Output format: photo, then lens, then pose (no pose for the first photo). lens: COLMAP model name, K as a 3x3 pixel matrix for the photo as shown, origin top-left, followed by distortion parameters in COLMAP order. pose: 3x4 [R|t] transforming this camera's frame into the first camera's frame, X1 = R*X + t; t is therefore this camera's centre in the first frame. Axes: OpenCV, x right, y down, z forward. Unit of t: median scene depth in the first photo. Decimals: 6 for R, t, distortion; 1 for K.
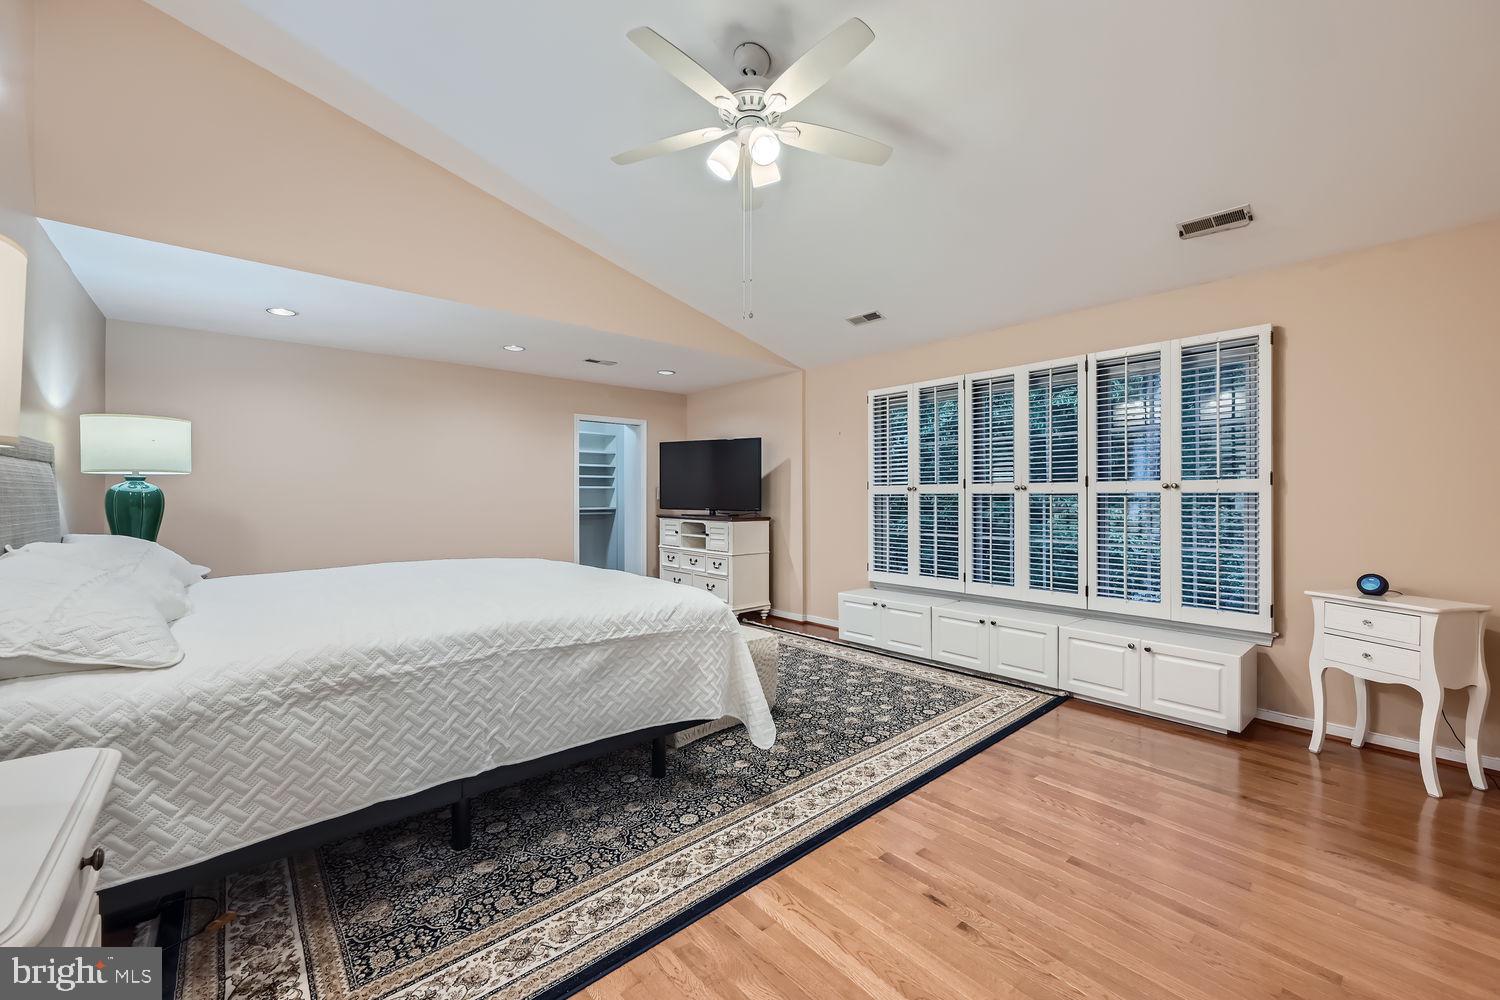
lens RADIAL K [[596.9, 0, 745.3], [0, 596.9, 504.7], [0, 0, 1]] dist [-0.000847, 0.000552]
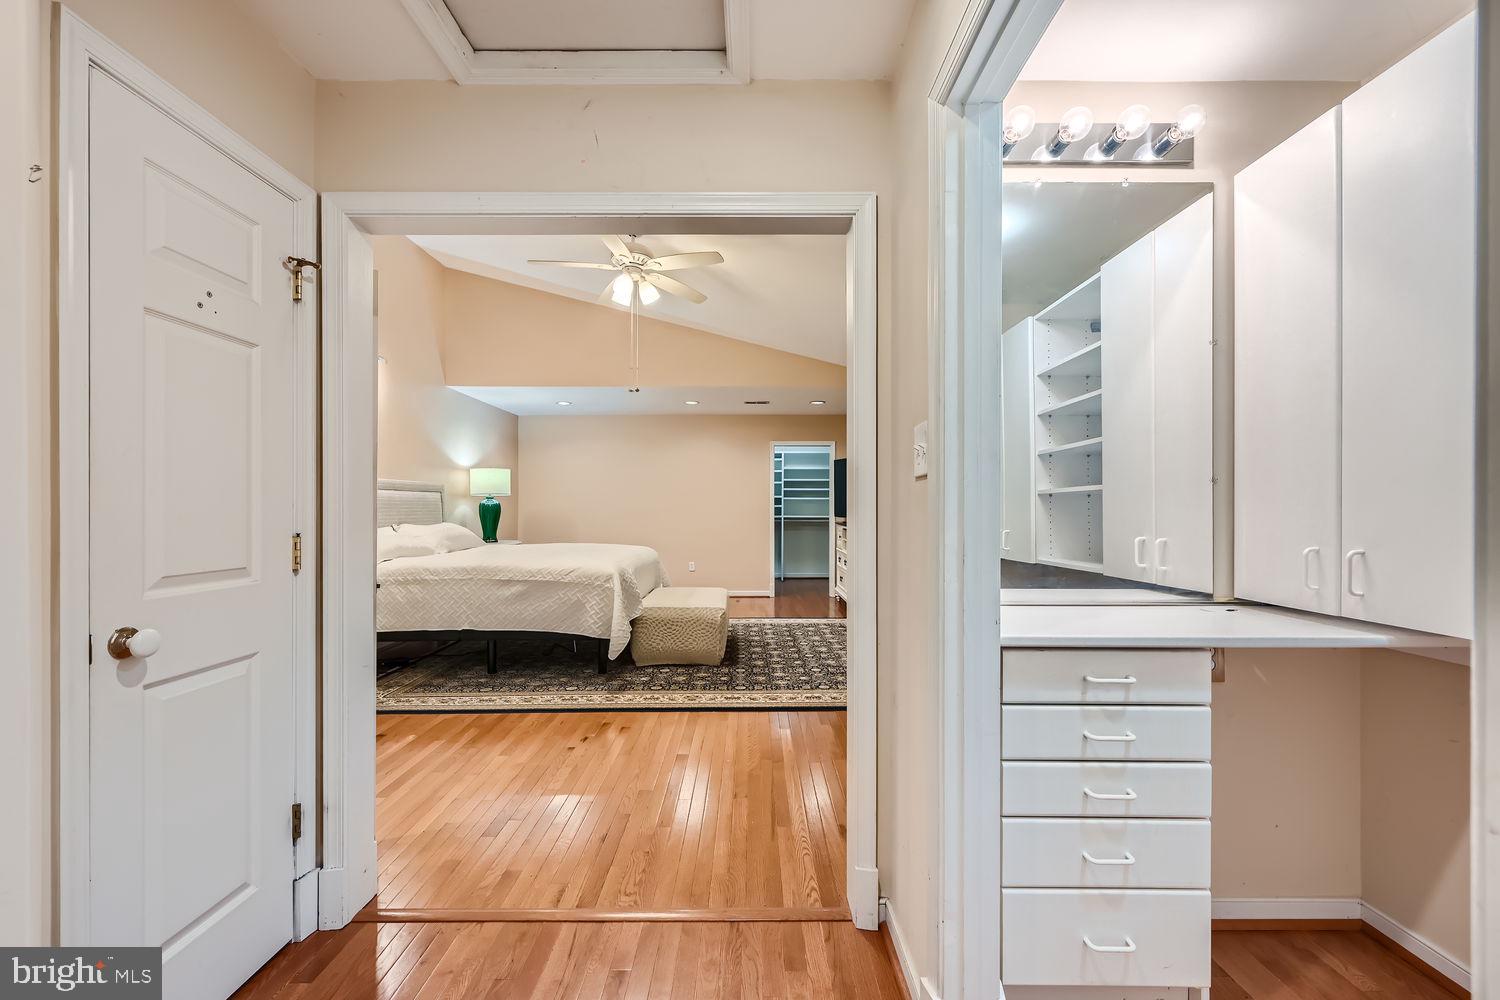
lens RADIAL K [[596.9, 0, 750.9], [0, 596.9, 507.8], [0, 0, 1]] dist [-0.000847, 0.000552]
pose [[0.762105, 0.003241, -0.647445, 1.425326], [-0.008458, 0.999952, -0.004951, -0.006375], [0.647398, 0.009249, 0.762096, -0.014348]]
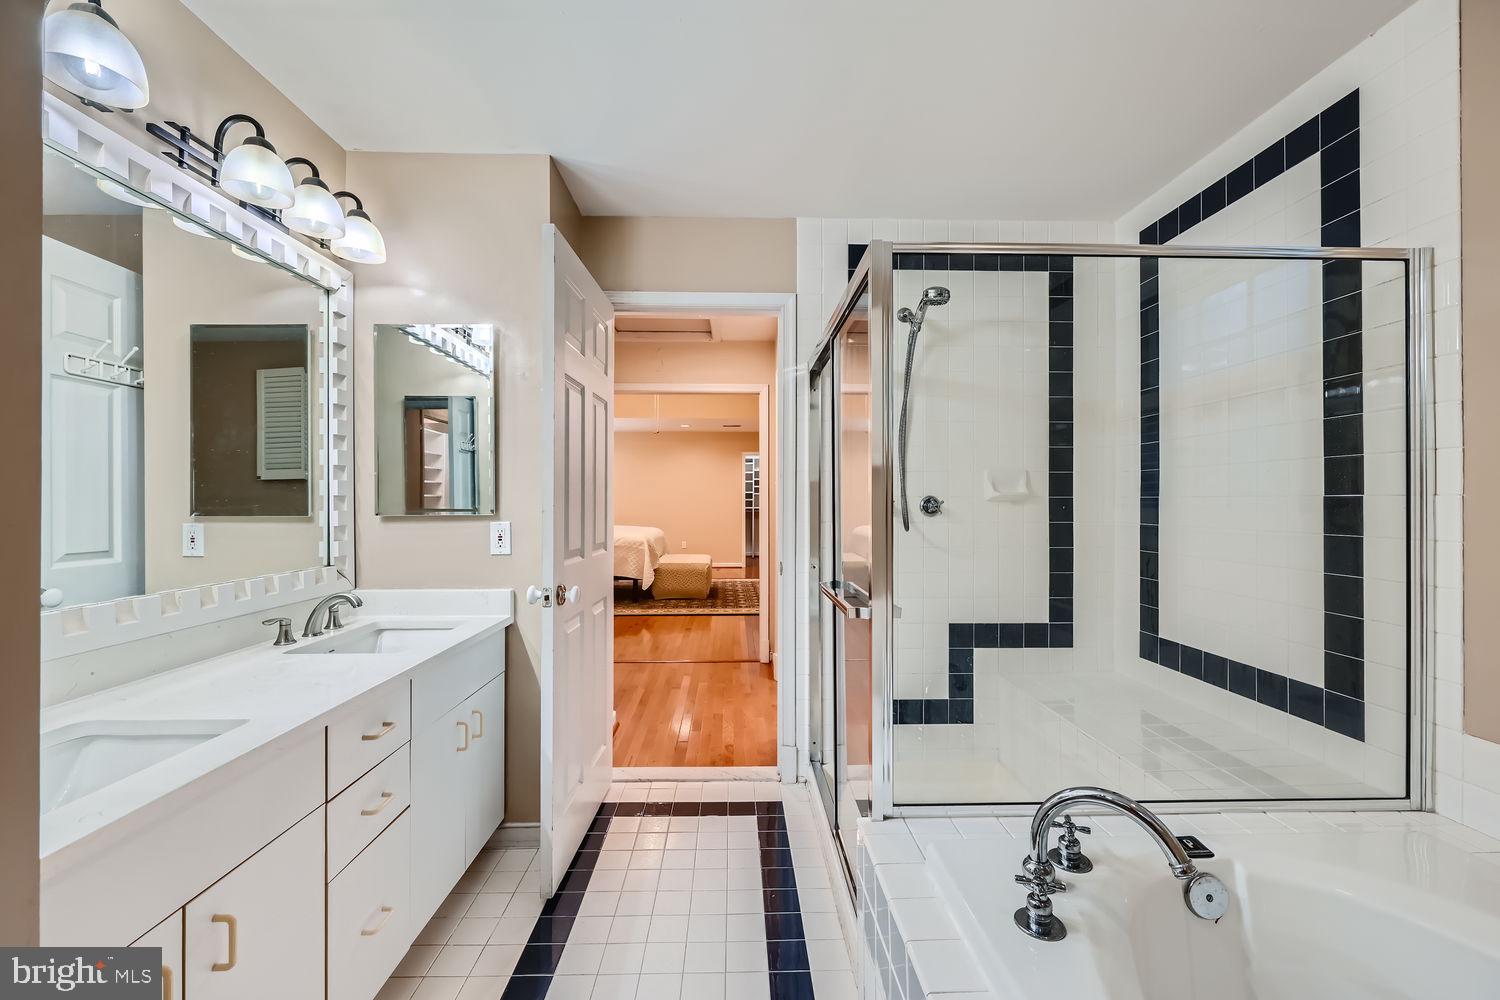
lens RADIAL K [[596.9, 0, 752.0], [0, 596.9, 498.5], [0, 0, 1]] dist [-0.000847, 0.000552]
pose [[0.782642, 0.001867, -0.622470, 2.269633], [-0.007031, 0.999958, -0.005841, -0.018286], [0.622433, 0.008948, 0.782622, -0.946818]]
